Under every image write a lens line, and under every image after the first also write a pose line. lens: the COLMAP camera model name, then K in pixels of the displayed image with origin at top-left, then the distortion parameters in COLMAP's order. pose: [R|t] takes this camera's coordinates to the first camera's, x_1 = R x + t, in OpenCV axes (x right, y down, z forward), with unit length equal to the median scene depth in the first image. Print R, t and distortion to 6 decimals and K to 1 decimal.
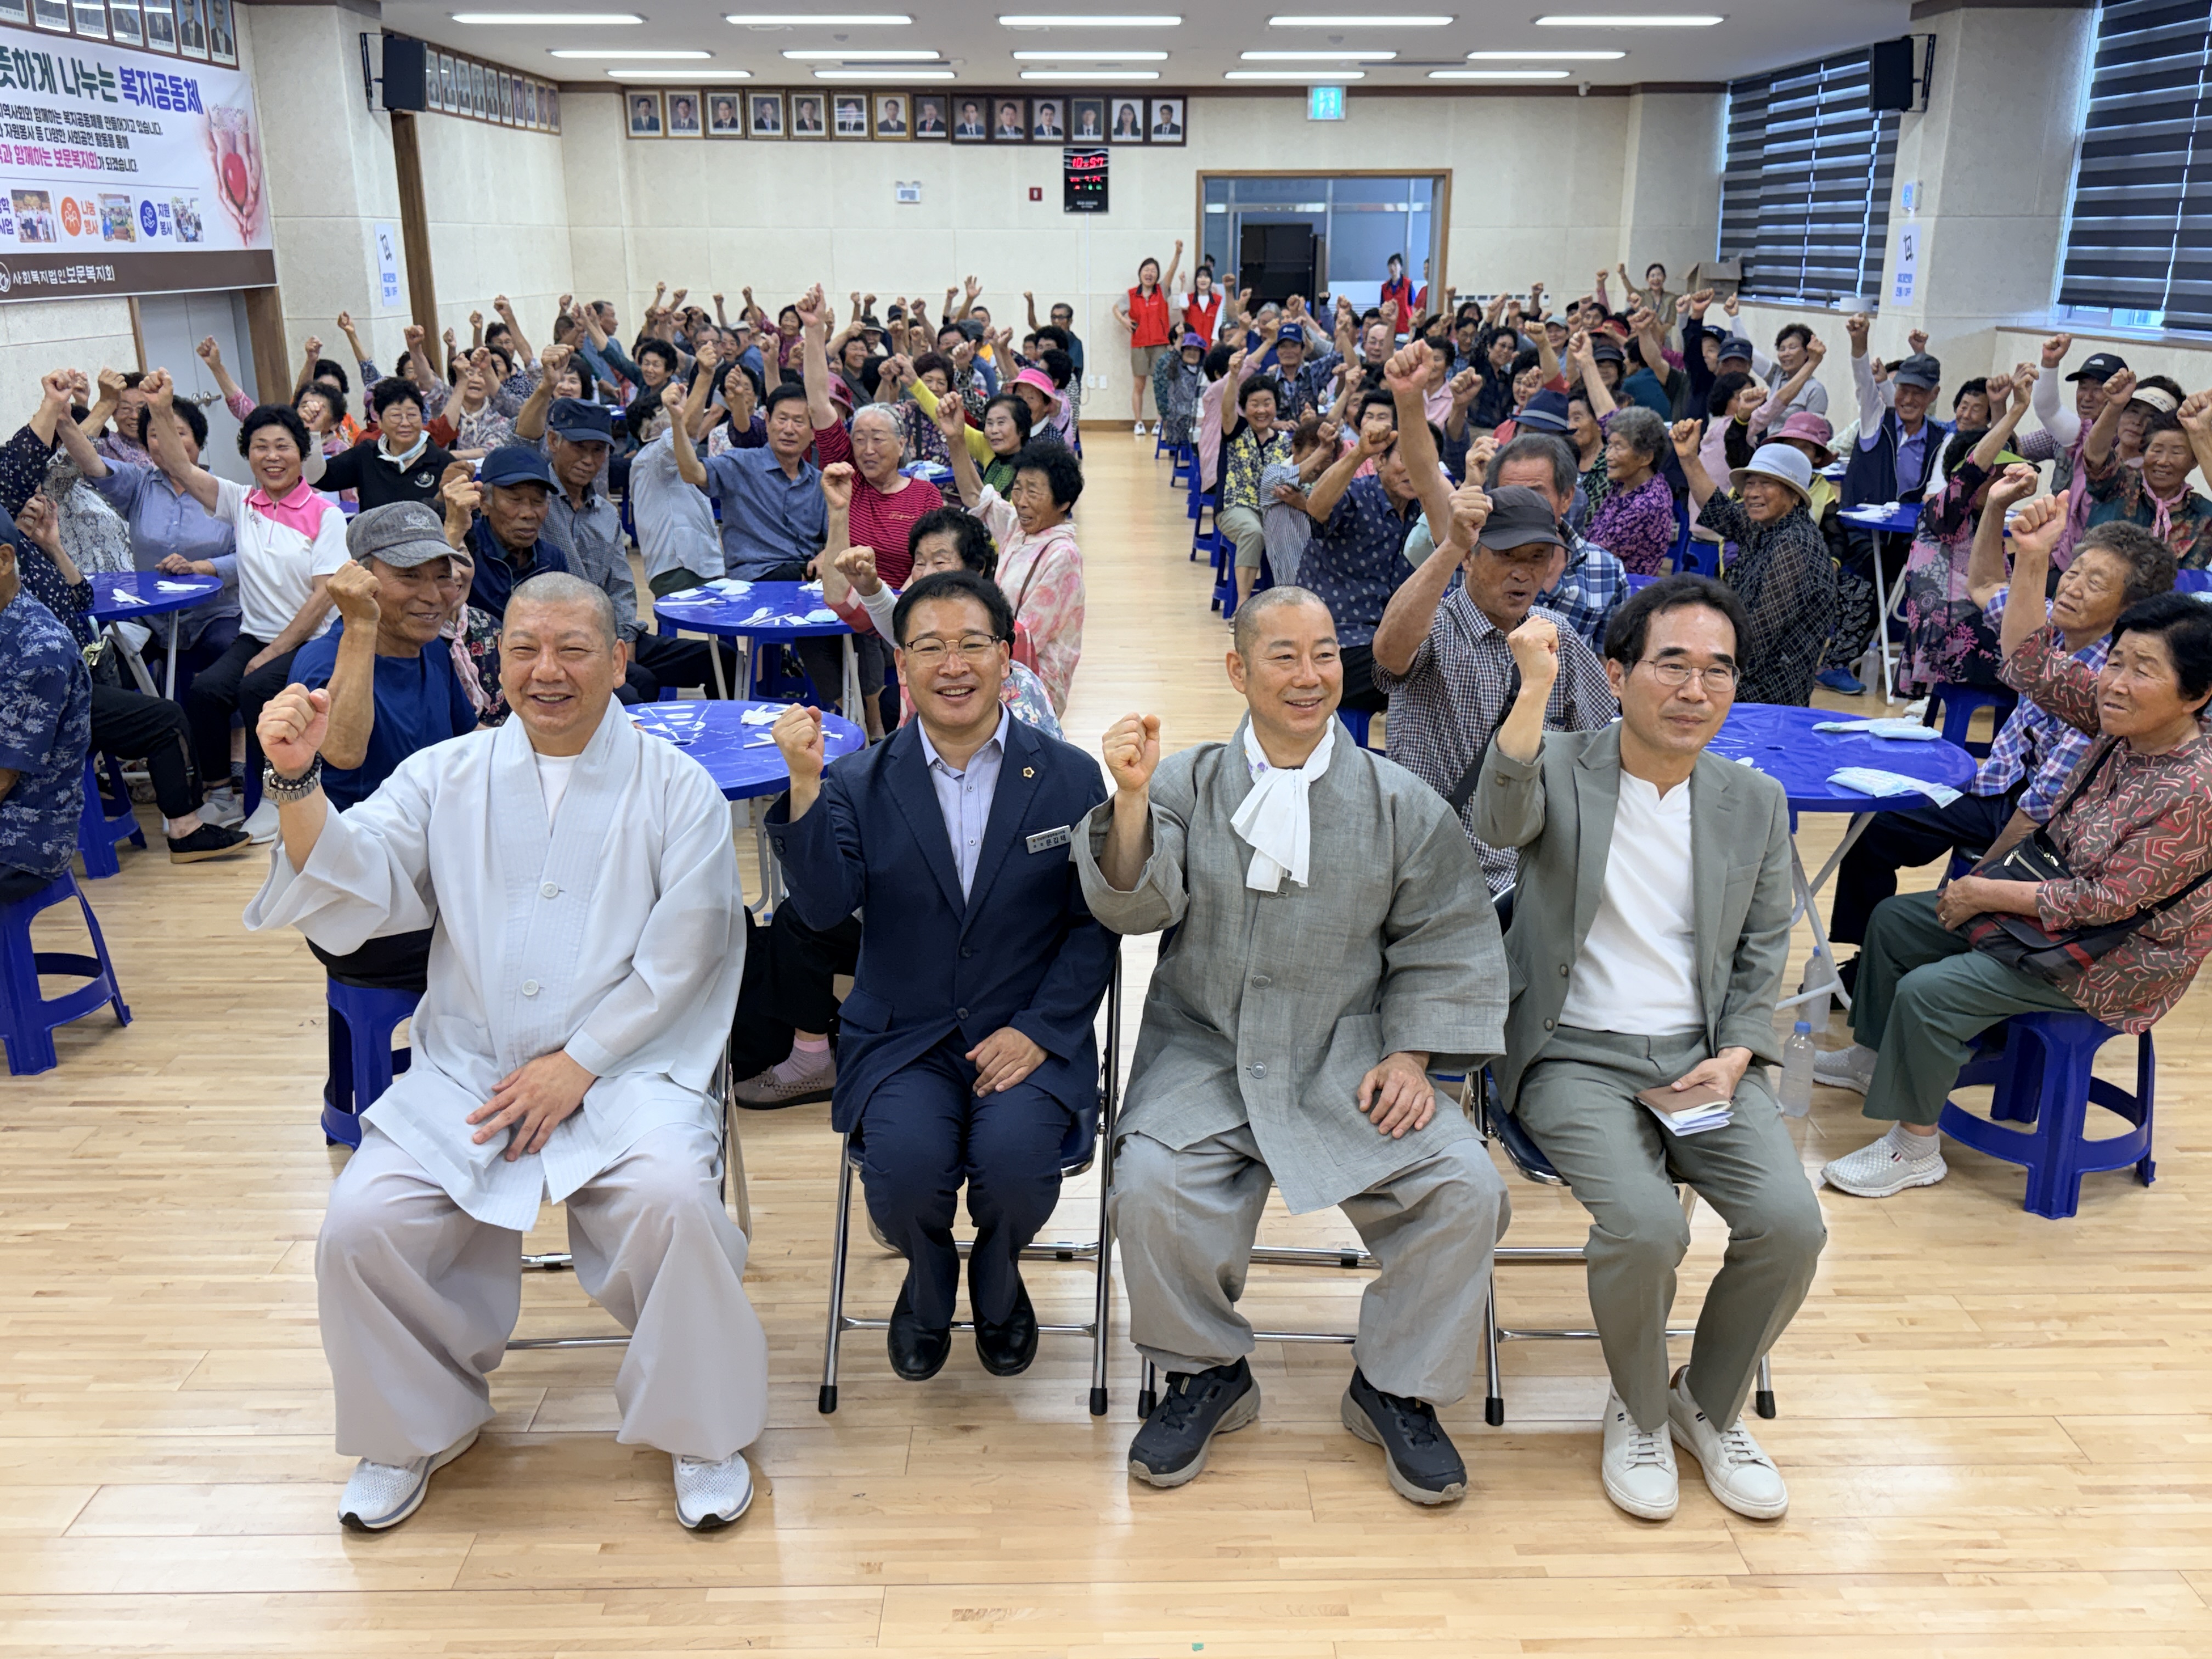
lens RADIAL K [[1965.0, 0, 1106.0], [0, 1965.0, 829.5], [0, 0, 1]] dist [0.019873, 0.010740]
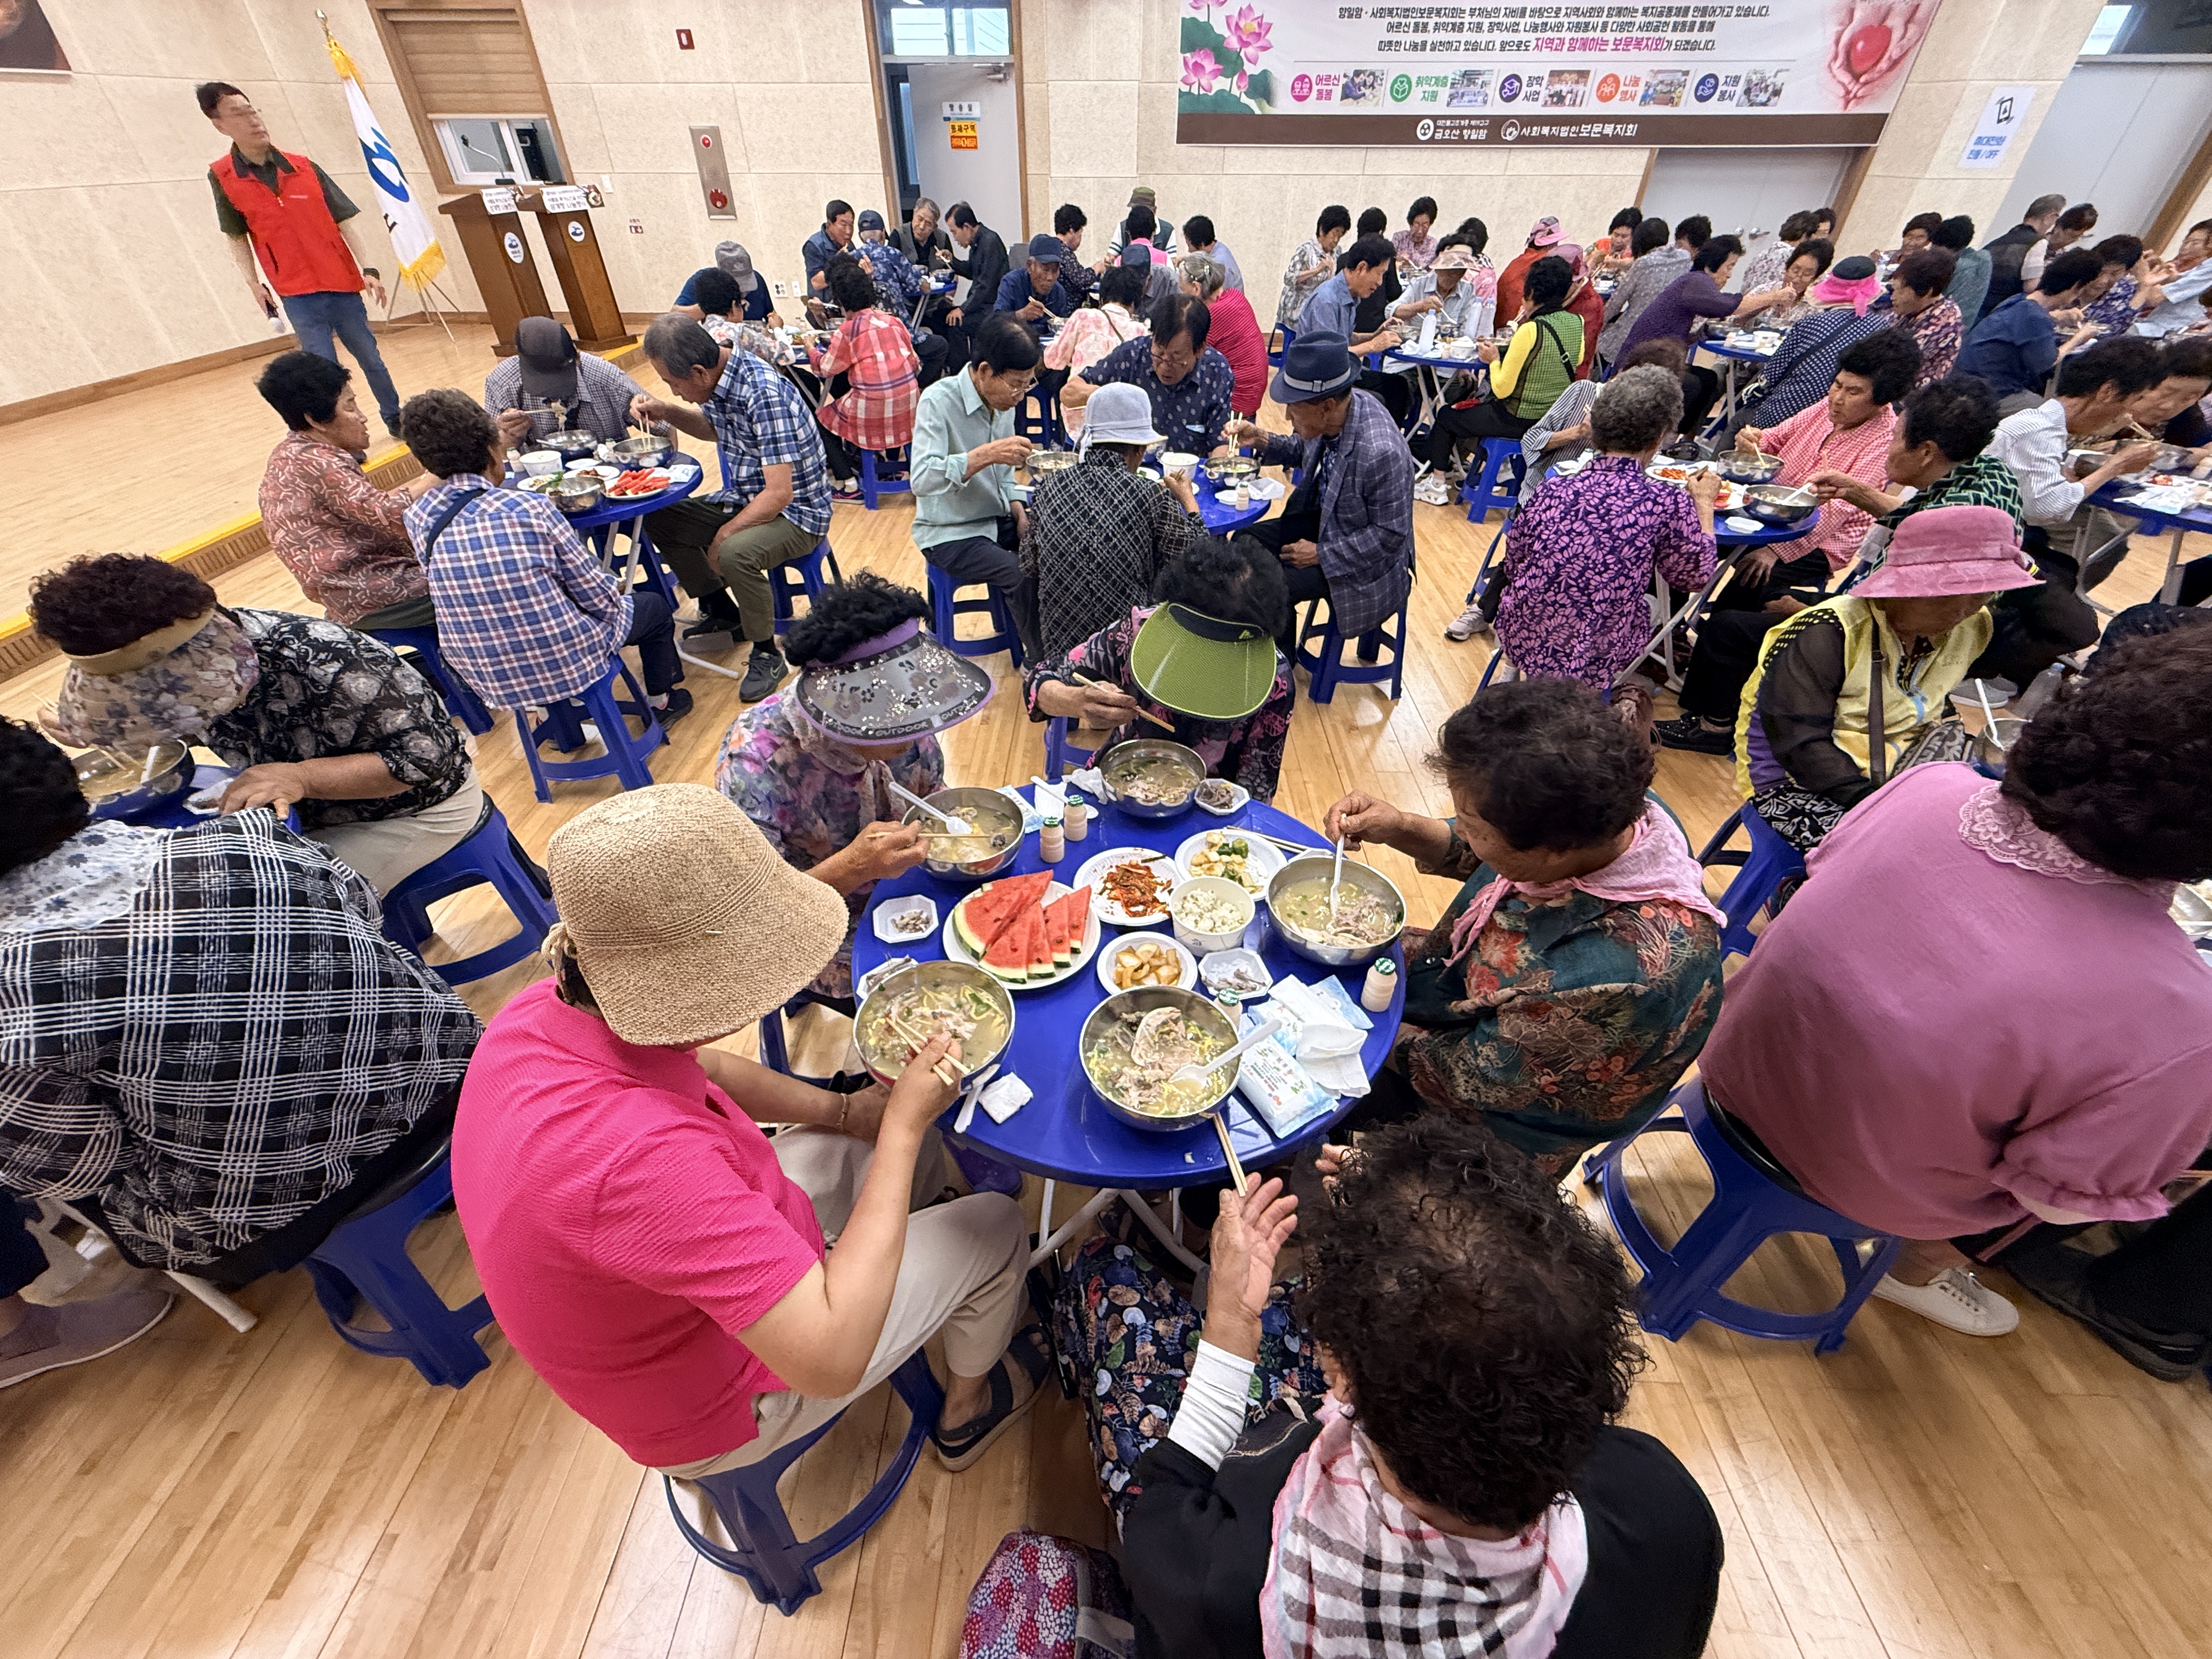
lens RADIAL K [[874.2, 0, 1101.3], [0, 874.2, 819.3], [0, 0, 1]] dist [-0.006343, 0.002769]
pose [[-0.026136, 0.622196, -0.782425, 0.376815], [-0.287353, 0.744983, 0.602020, -0.143173], [0.957468, 0.240567, 0.159319, 0.526114]]
